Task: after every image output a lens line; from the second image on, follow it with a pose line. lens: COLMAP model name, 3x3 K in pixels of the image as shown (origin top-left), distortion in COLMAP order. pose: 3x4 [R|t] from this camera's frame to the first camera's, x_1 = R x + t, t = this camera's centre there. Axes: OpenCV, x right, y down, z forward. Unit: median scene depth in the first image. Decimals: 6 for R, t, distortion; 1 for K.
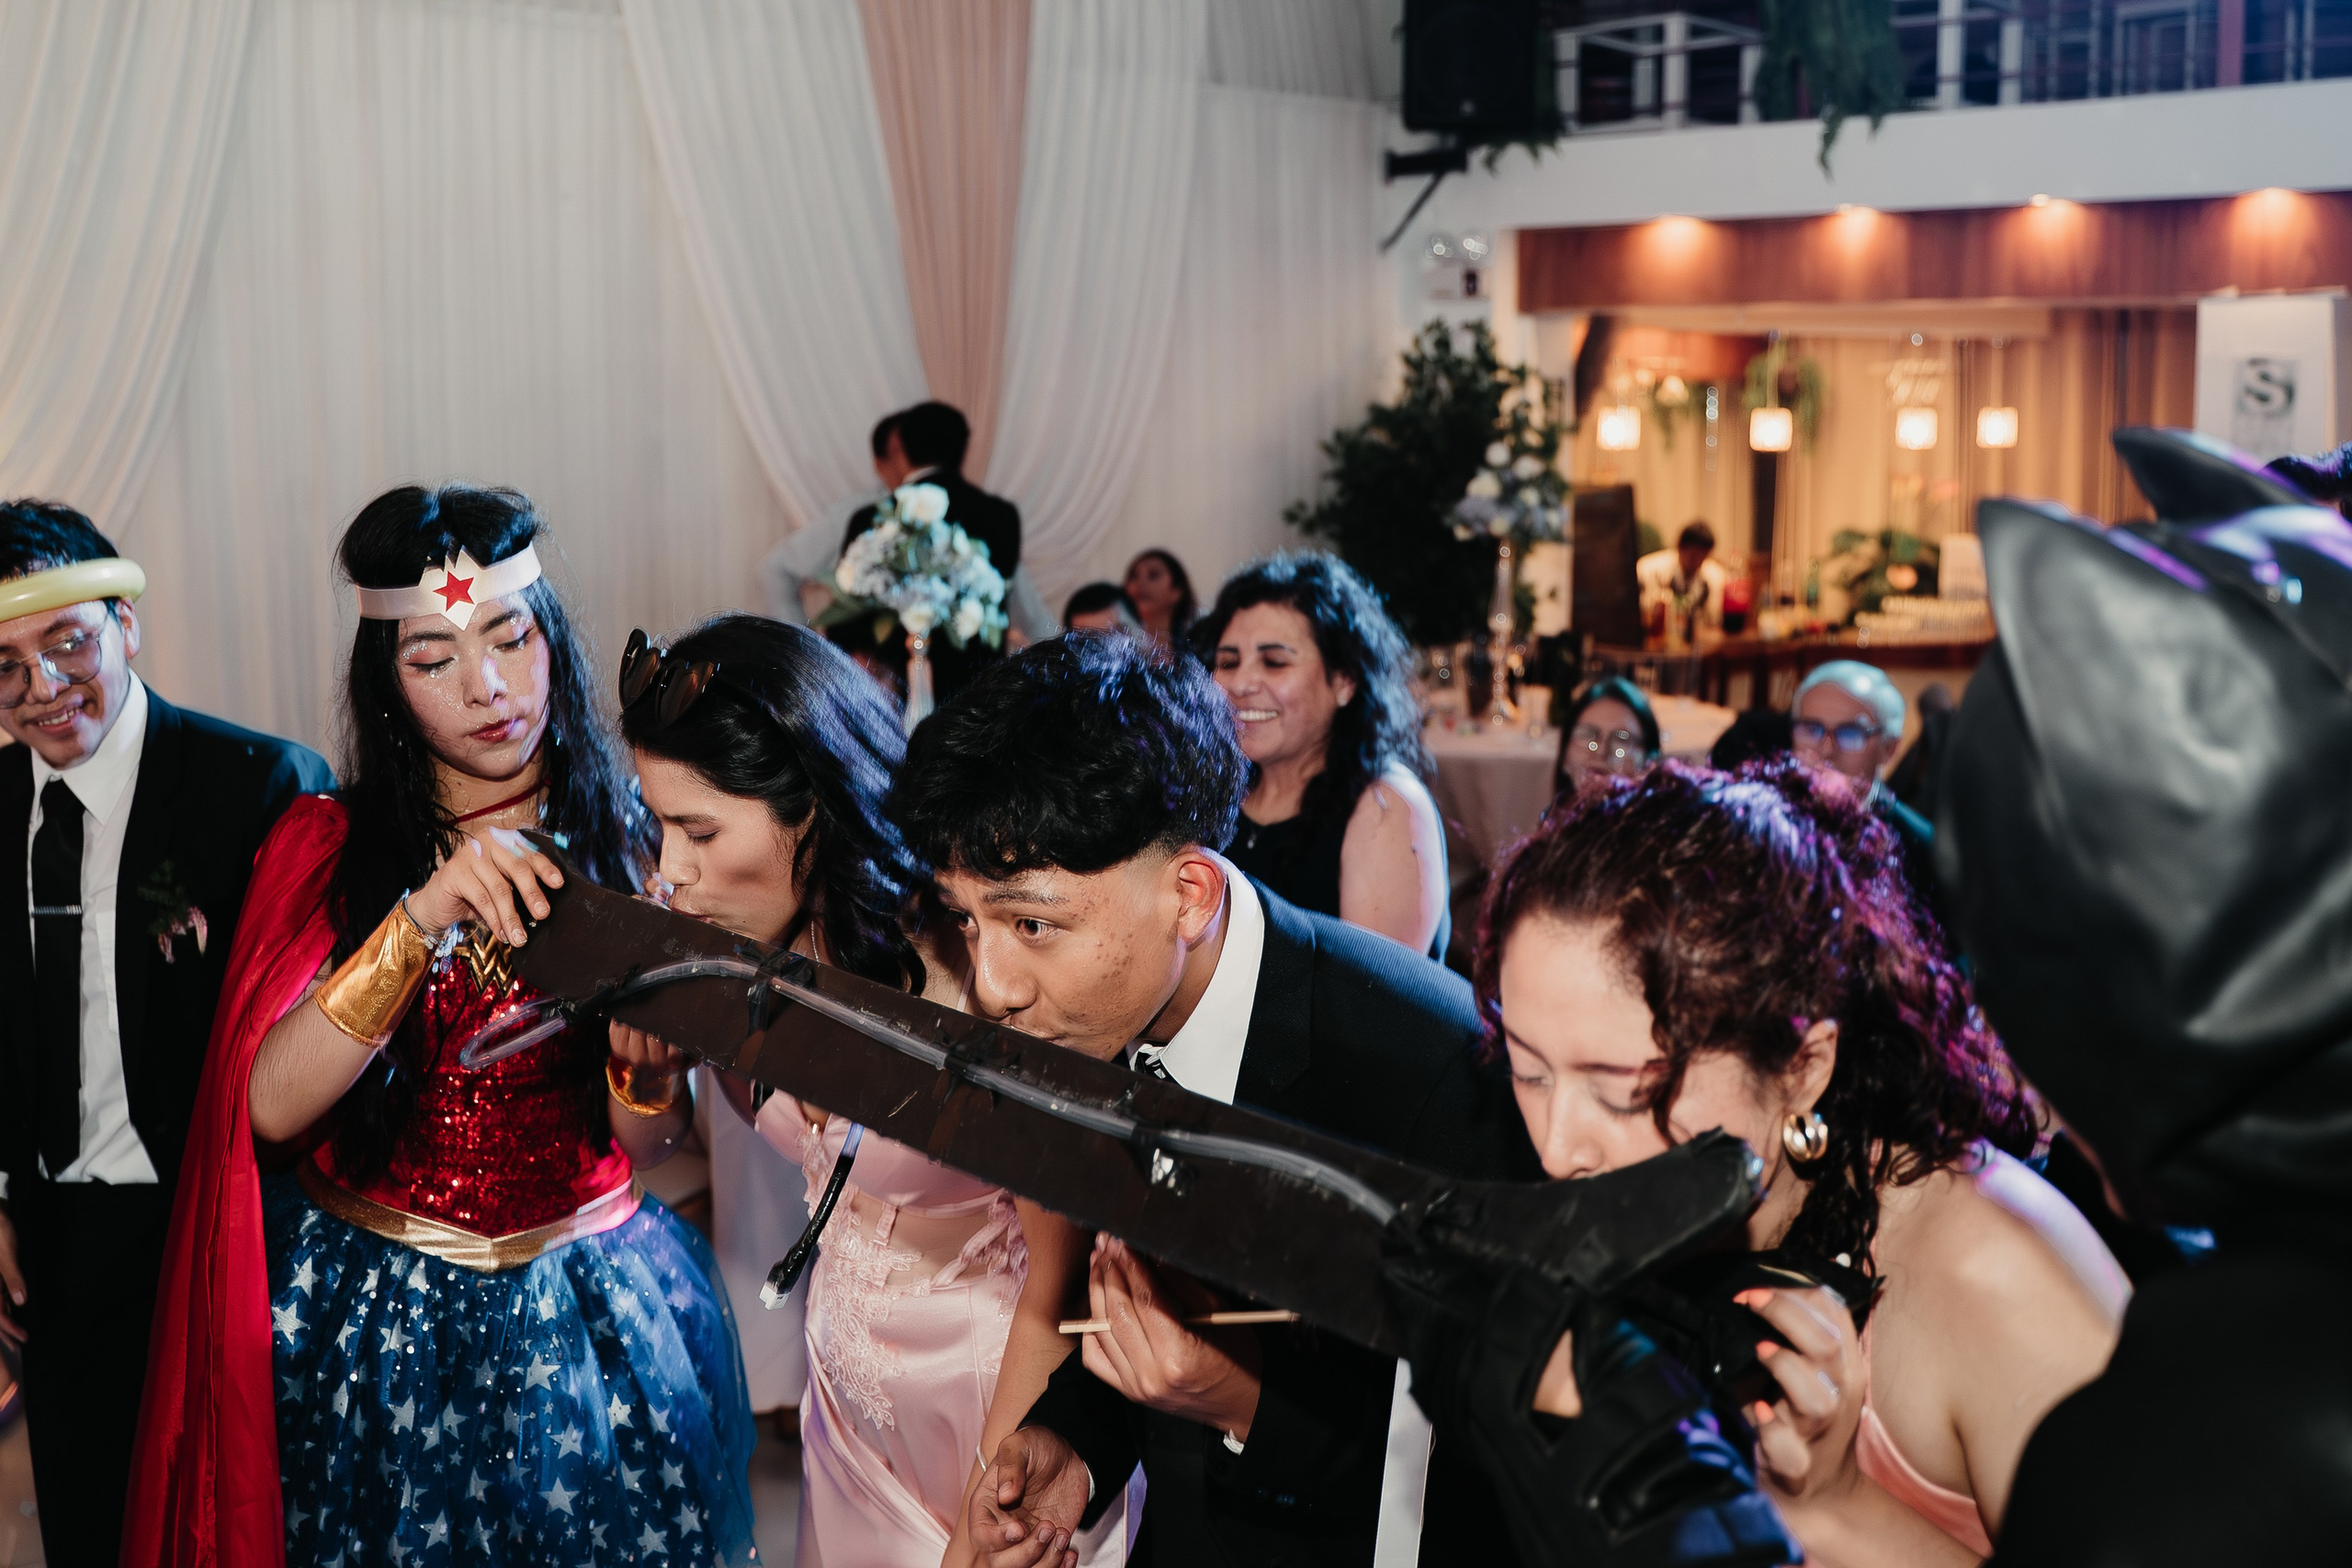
lens RADIAL K [[2450.5, 0, 1088.3], [0, 2450.5, 634.9], [0, 0, 1]] dist [-0.007888, 0.000000]
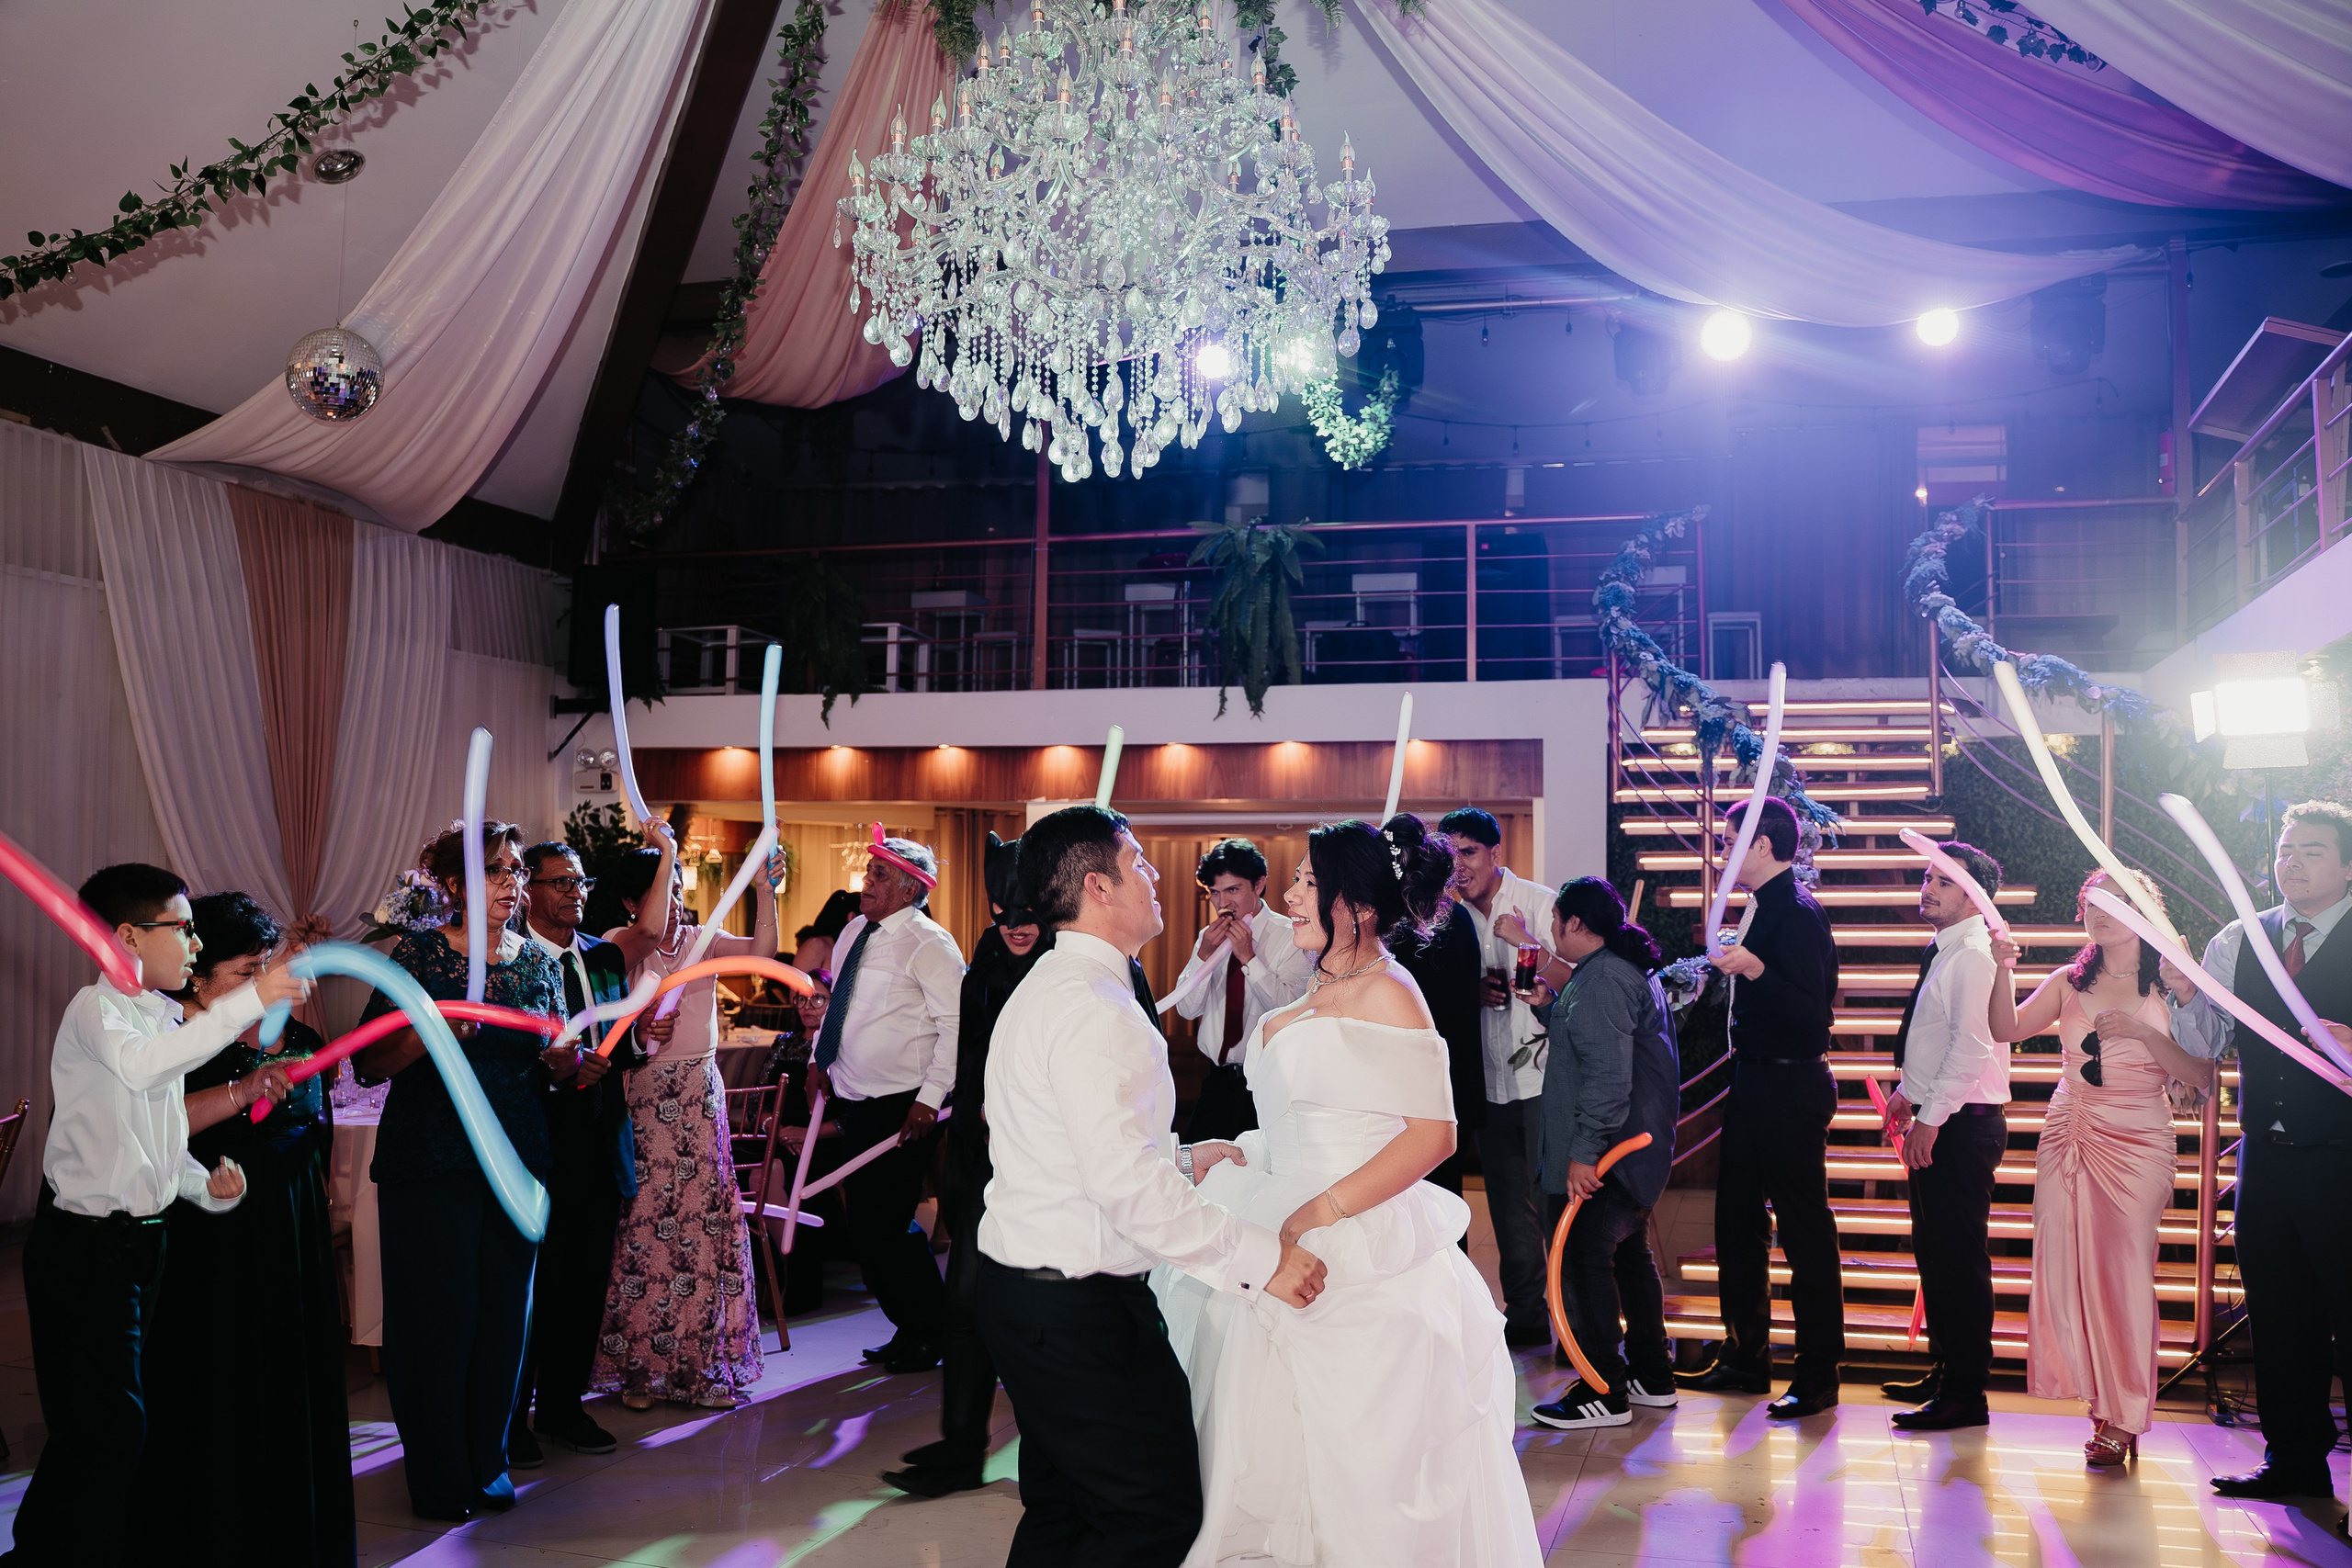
lens RADIAL K [[1914.1, 0, 1173.9], [0, 1914.1, 765.0], [0, 0, 1]] dist [-0.102747, 0.060248]
pose [[0.861704, 0.042093, 0.505663, -0.151686], [0.042760, 0.986984, -0.155028, 0.053075], [-0.505607, 0.155210, 0.848688, -0.234669]]
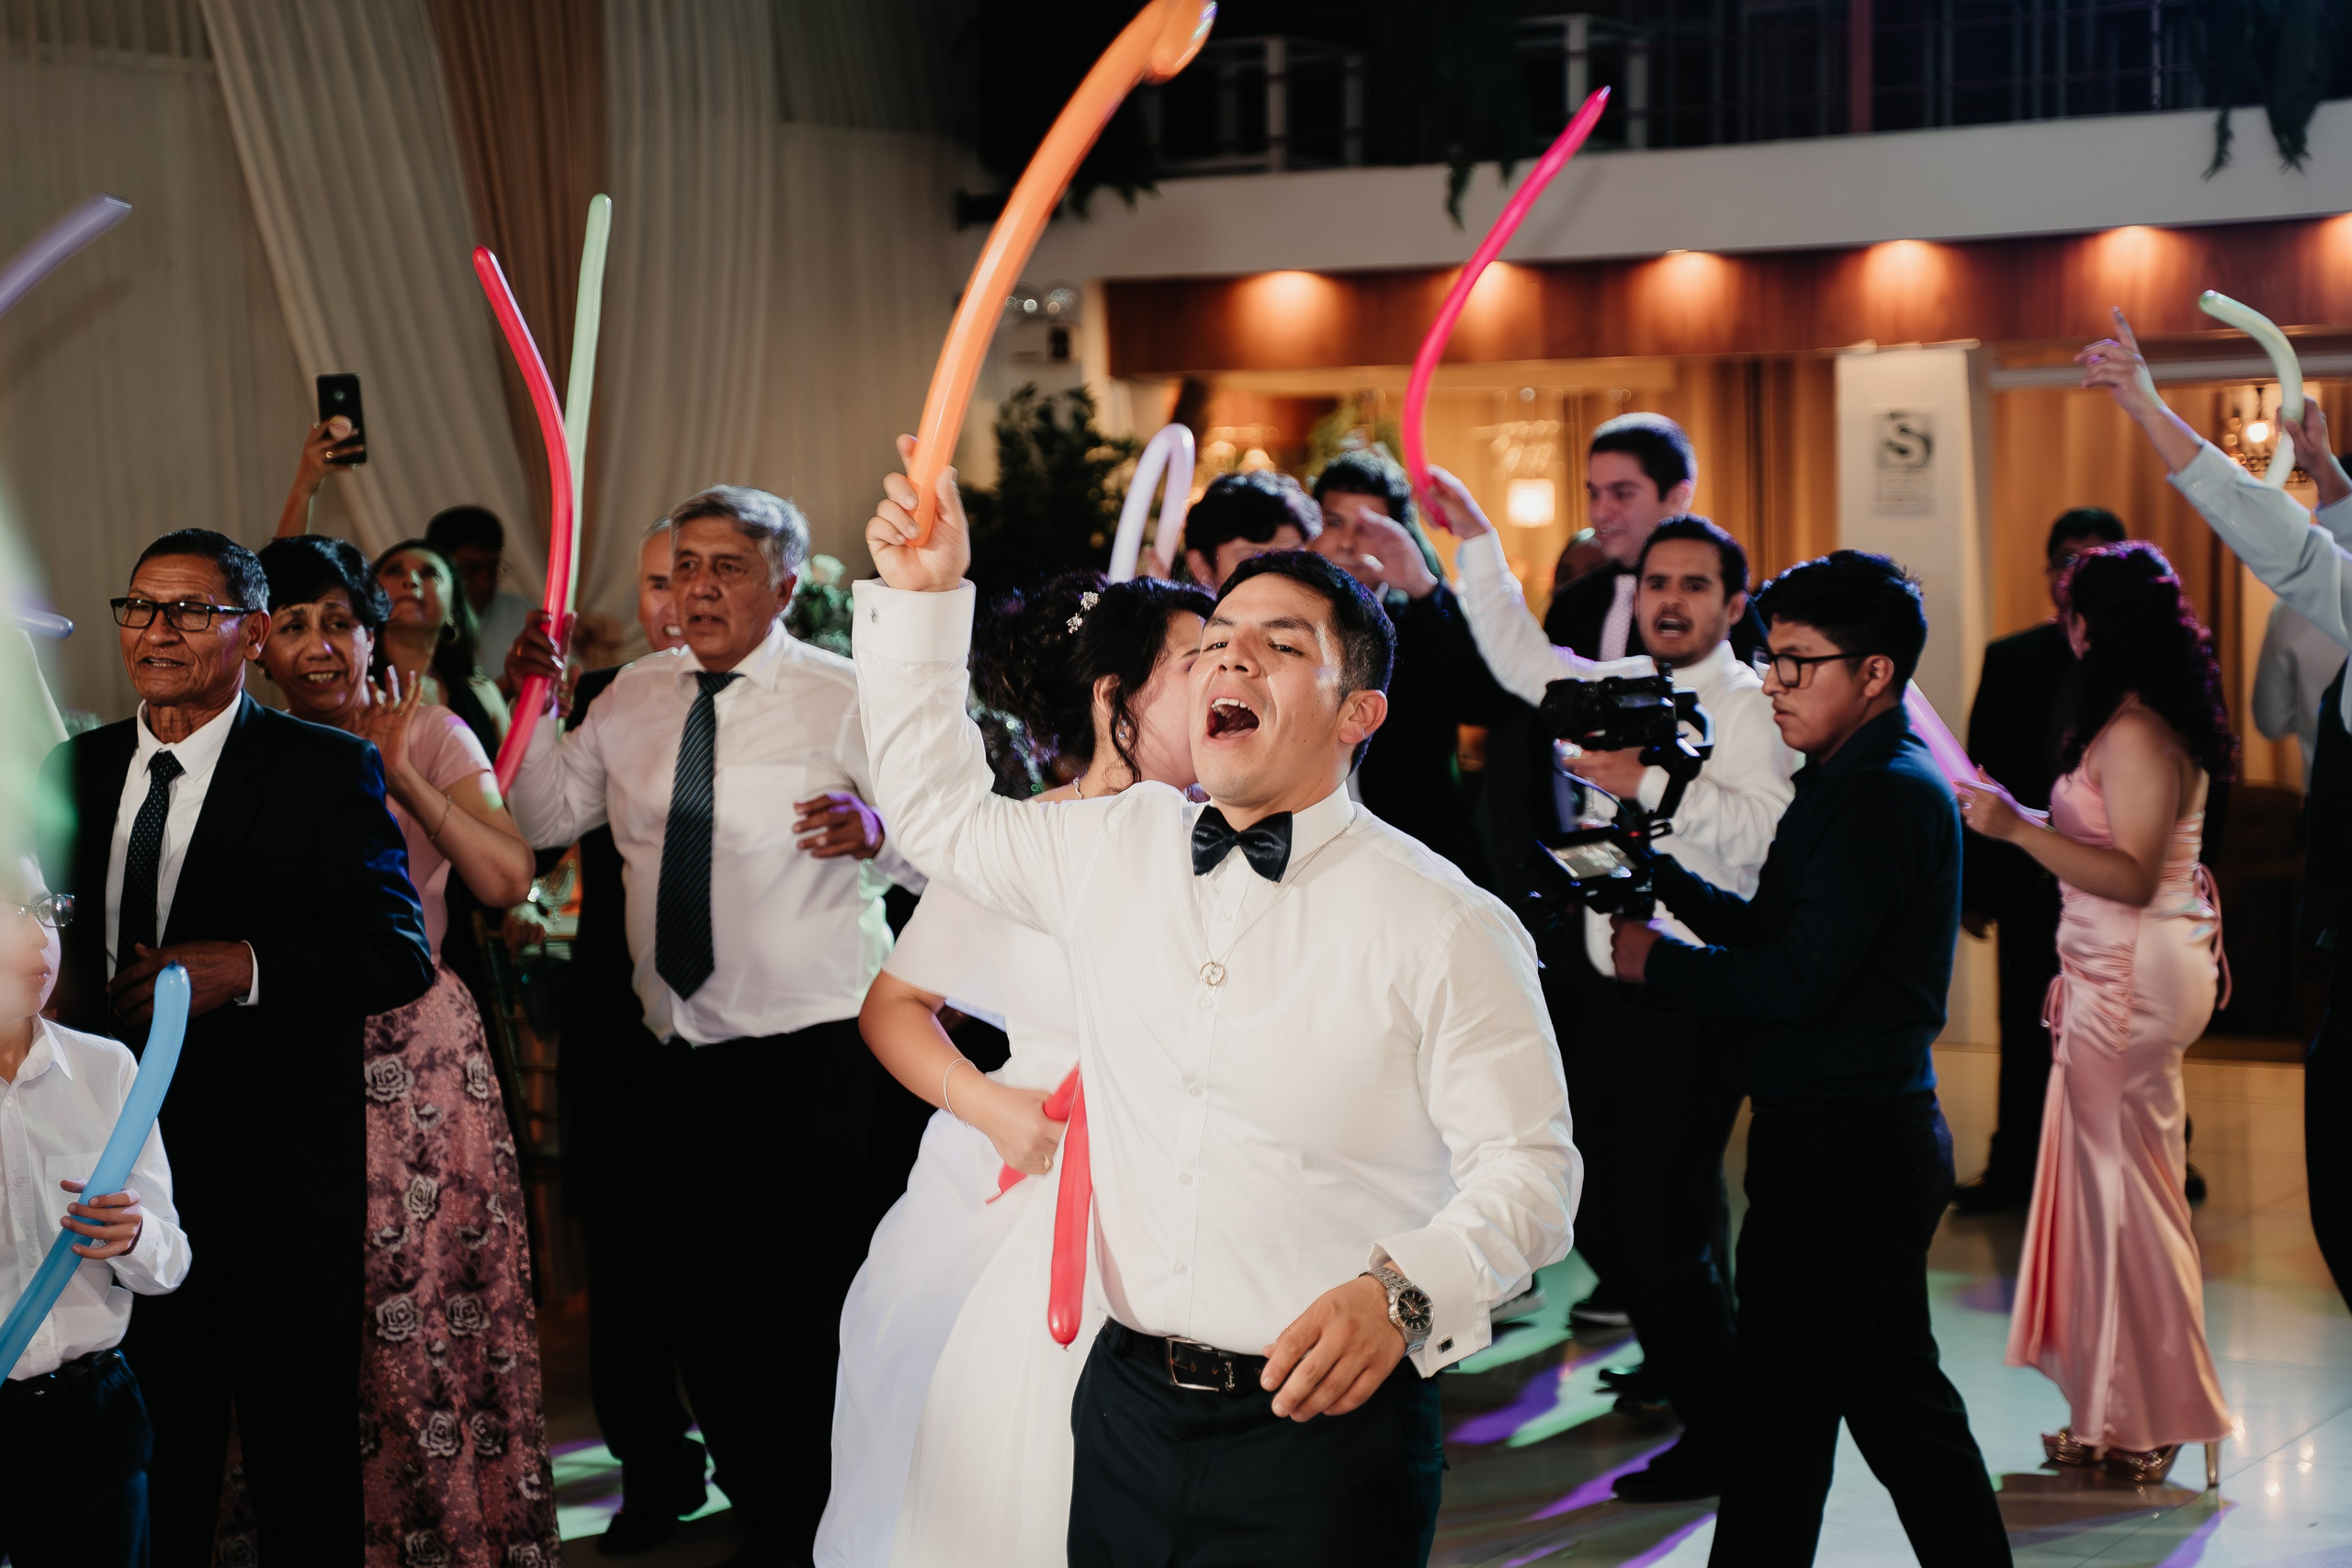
lens RADIAL K [[4215.4, 0, 1171.0], [0, 4215.4, 778.6], [0, 0, 1]] dist [0.229893, 0.000000]
pose [[0.960860, -0.041649, 0.273887, -0.228153], [0.050418, 0.998414, -0.025055, 0.050799], [-0.272409, 0.037883, 0.961435, -0.457333]]
